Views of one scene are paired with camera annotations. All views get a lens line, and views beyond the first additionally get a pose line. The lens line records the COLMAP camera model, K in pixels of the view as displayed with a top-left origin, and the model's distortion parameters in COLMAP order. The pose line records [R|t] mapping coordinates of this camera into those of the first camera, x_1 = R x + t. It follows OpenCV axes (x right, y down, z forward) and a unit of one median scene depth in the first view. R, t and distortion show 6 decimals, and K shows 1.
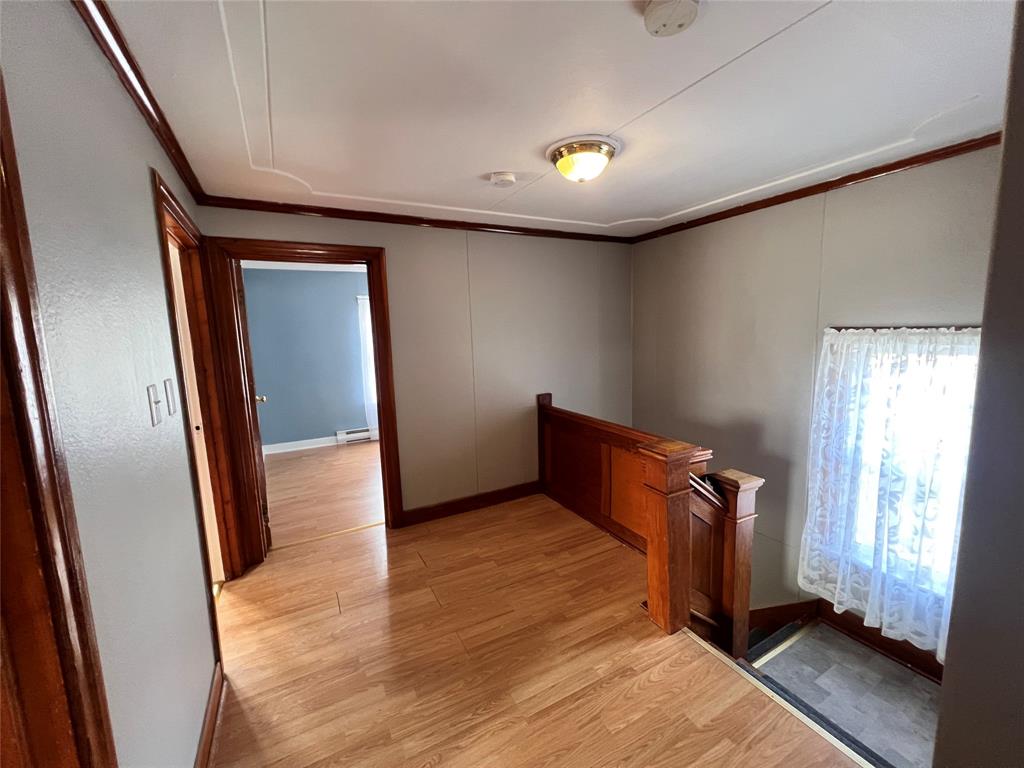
lens RADIAL K [[409.8, 0, 507.7], [0, 409.8, 380.8], [0, 0, 1]] dist [-0.002786, -0.000125]
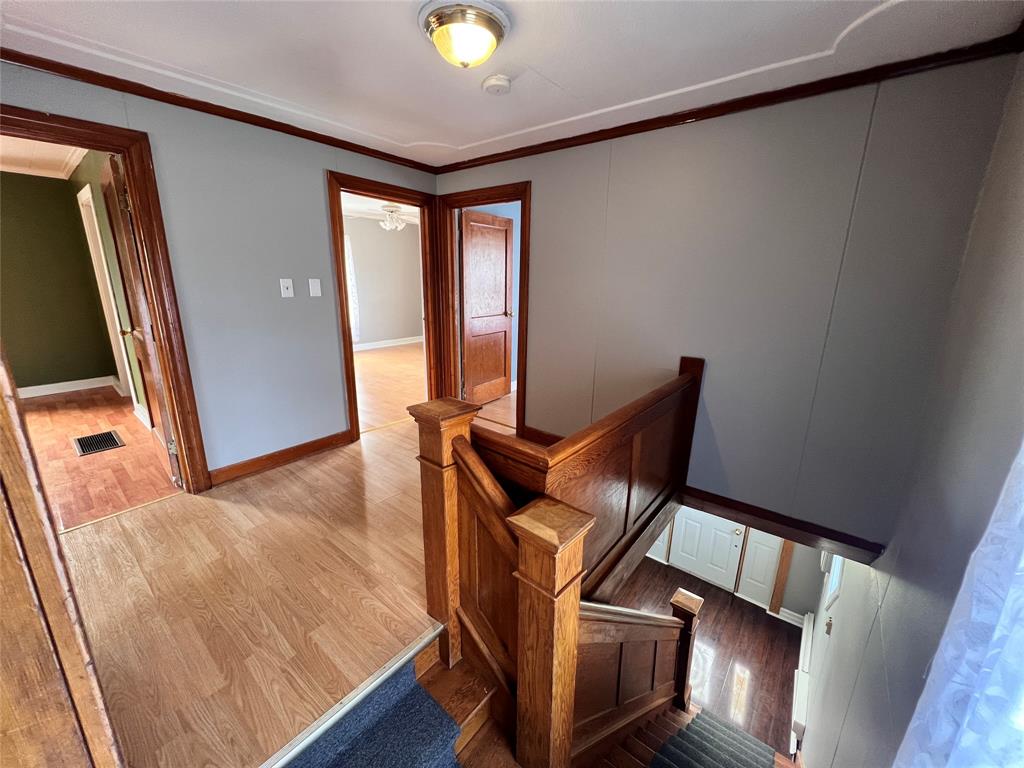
lens RADIAL K [[409.8, 0, 510.3], [0, 409.8, 382.8], [0, 0, 1]] dist [-0.002786, -0.000125]
pose [[0.381889, 0.268280, -0.884413, 1.278346], [-0.142018, 0.962610, 0.230678, -0.097571], [0.913231, 0.037510, 0.405711, 0.903445]]
